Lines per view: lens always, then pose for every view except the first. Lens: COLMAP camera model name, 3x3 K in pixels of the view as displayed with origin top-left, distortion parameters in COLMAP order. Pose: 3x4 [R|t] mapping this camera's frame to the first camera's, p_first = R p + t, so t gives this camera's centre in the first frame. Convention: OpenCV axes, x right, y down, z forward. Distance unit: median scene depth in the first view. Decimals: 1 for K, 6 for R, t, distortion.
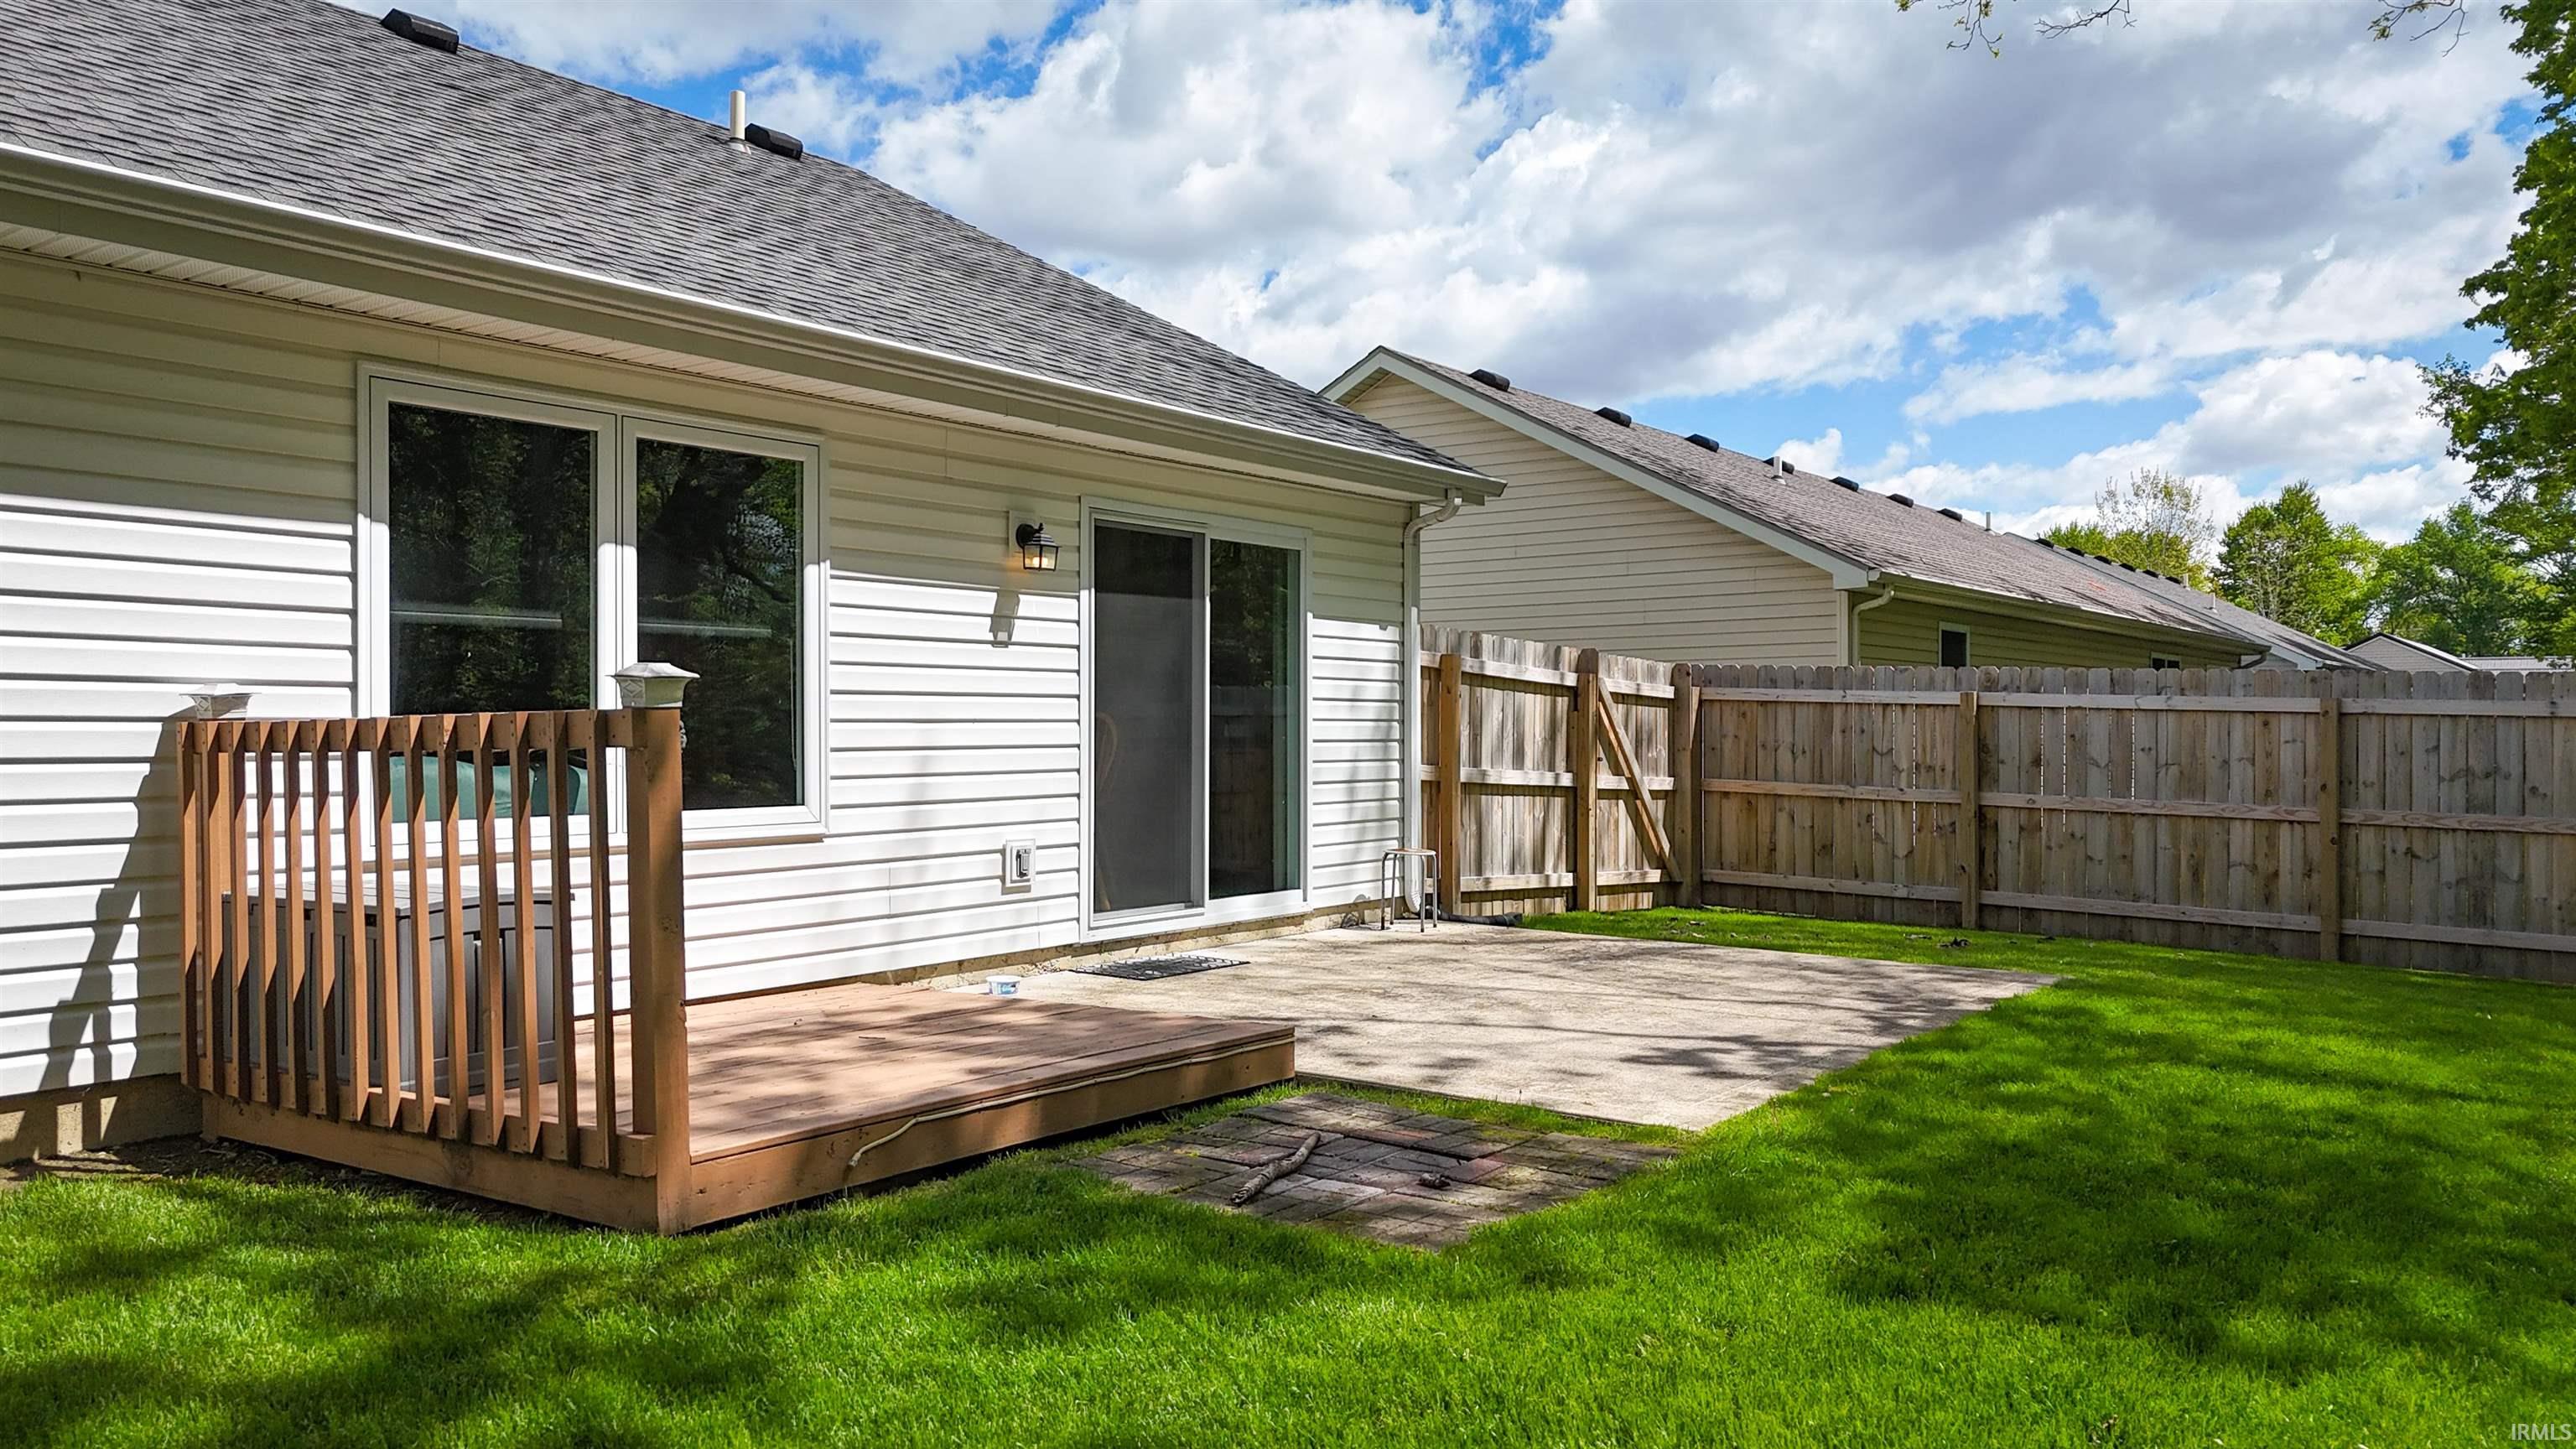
lens RADIAL K [[1871.8, 0, 1287.4], [0, 1871.8, 731.7], [0, 0, 1]] dist [0.041303, -0.025452]
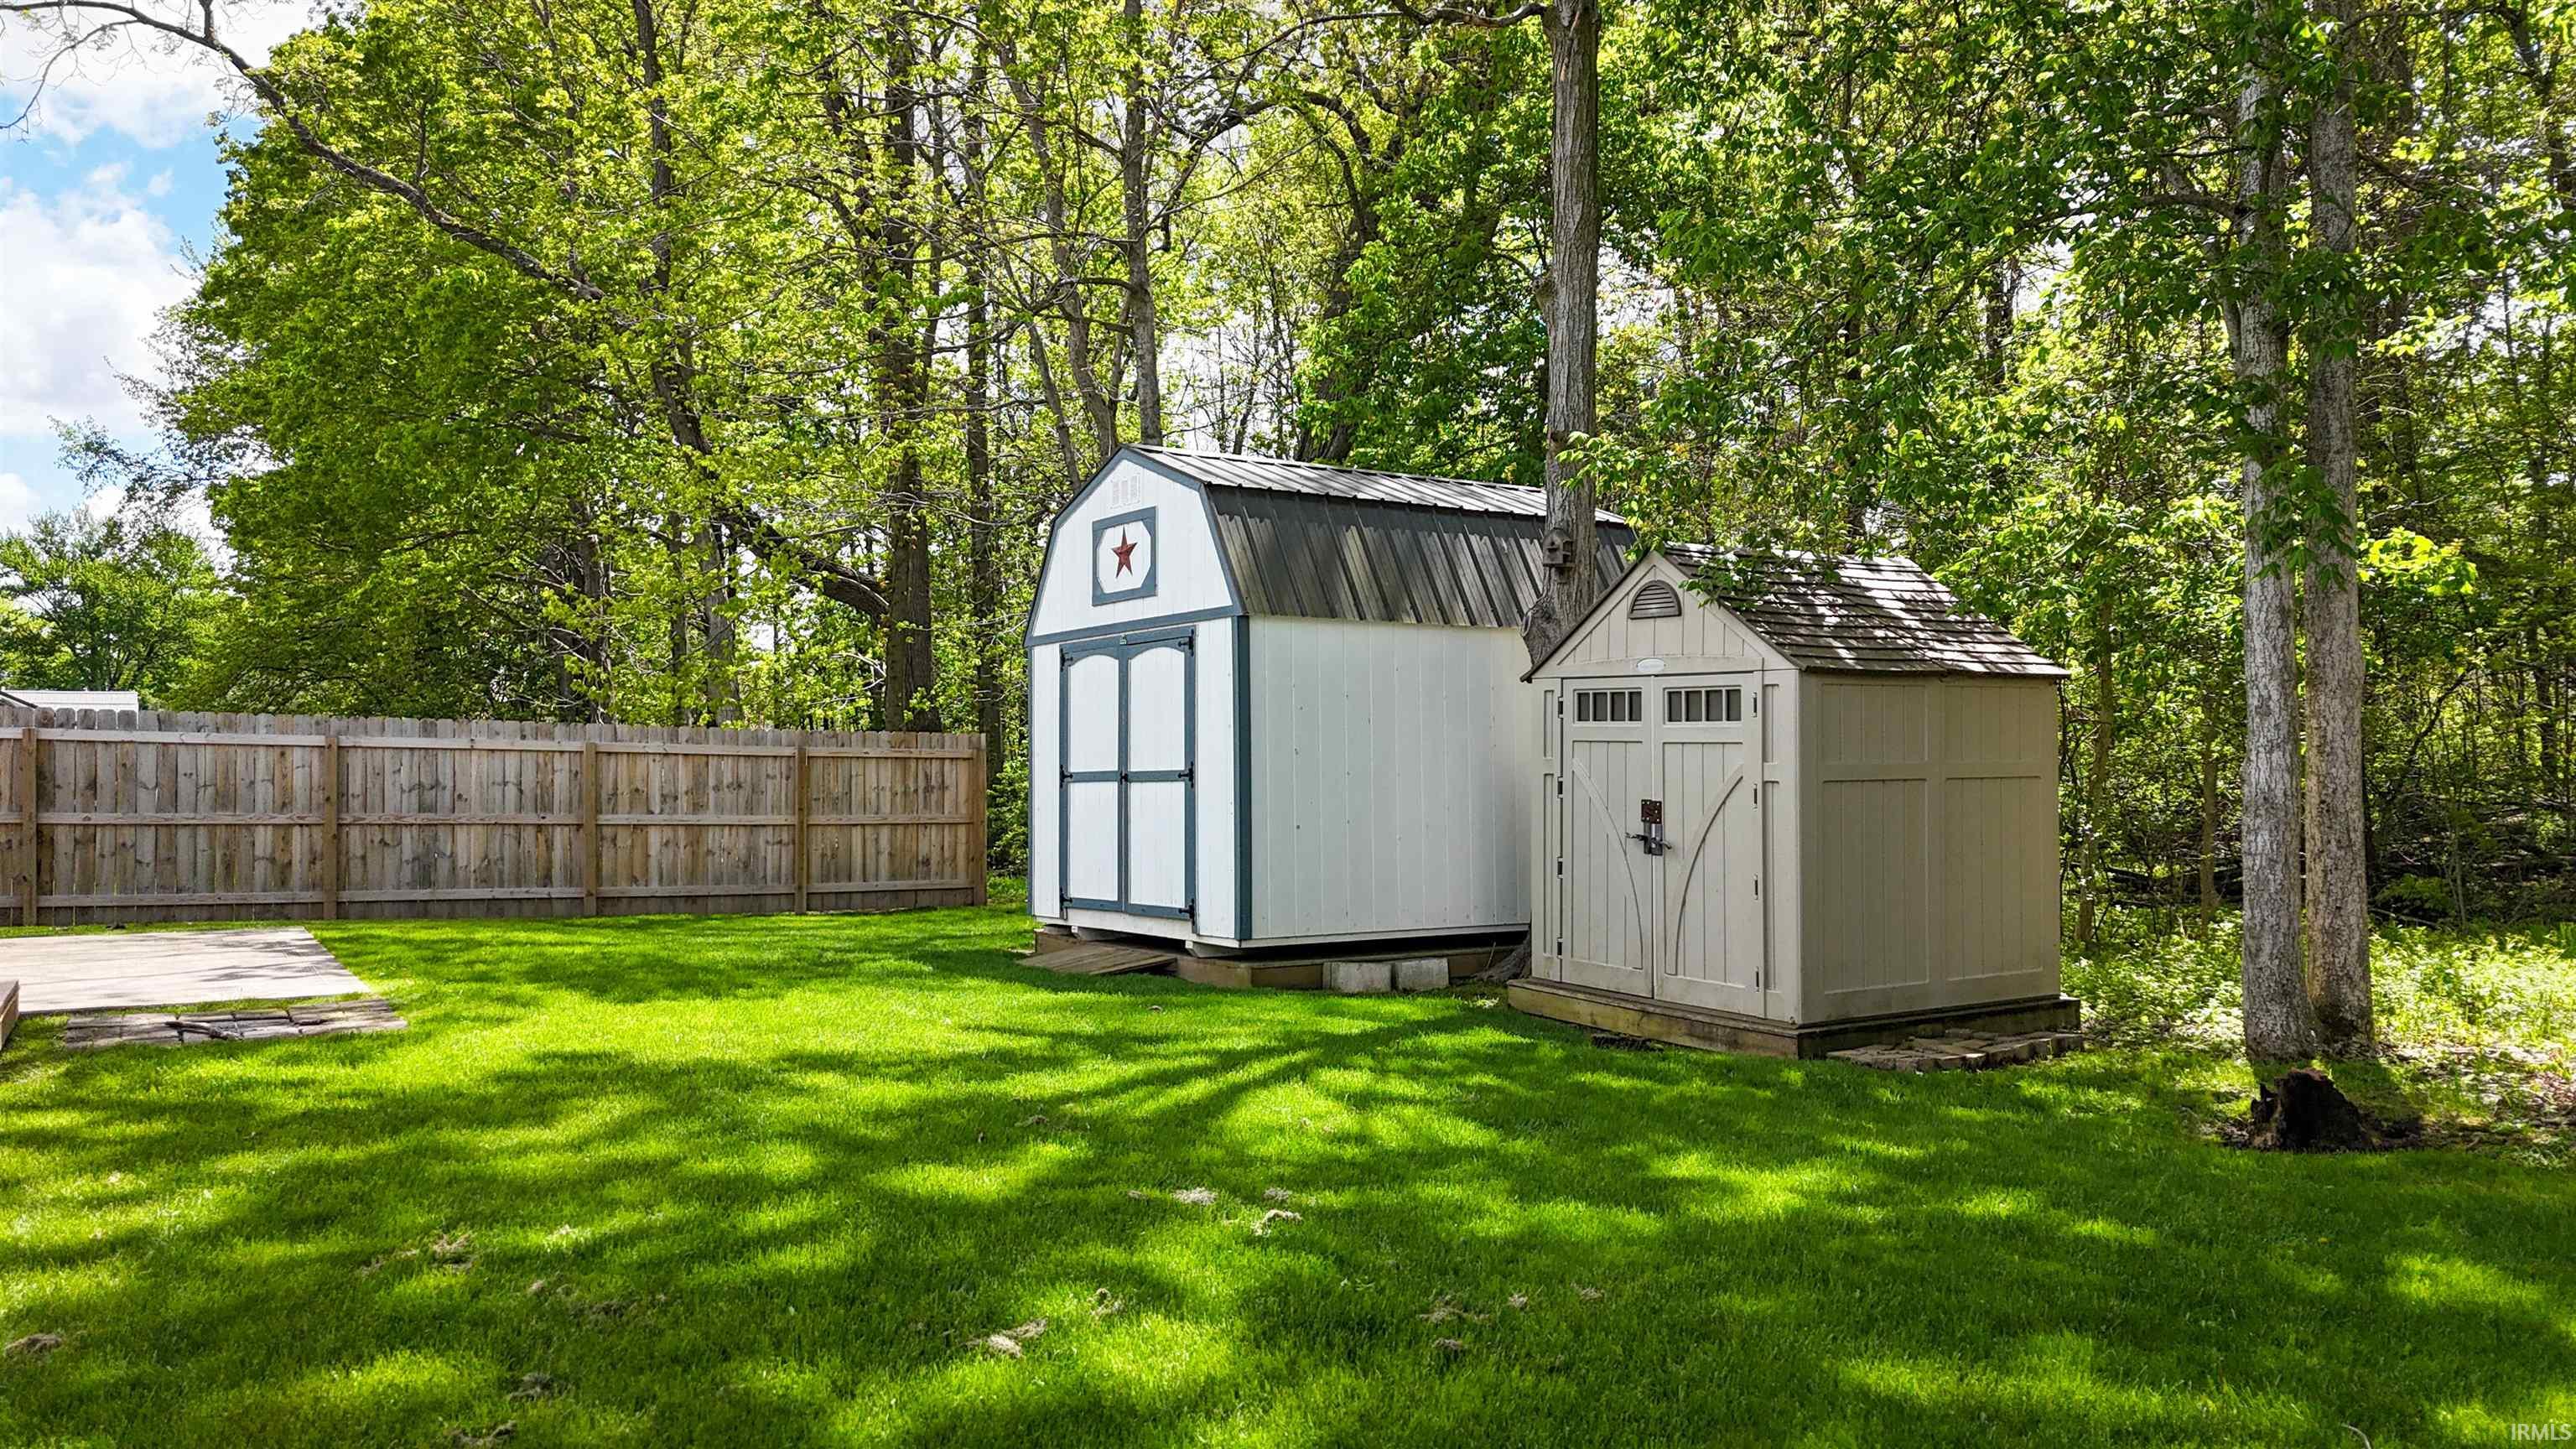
lens RADIAL K [[1871.8, 0, 1285.7], [0, 1871.8, 731.6], [0, 0, 1]] dist [0.041303, -0.025452]
pose [[0.378226, 0.008945, 0.925670, -0.470214], [0.006367, 0.999905, -0.012264, 0.001022], [-0.925691, 0.010533, 0.378133, -0.187819]]
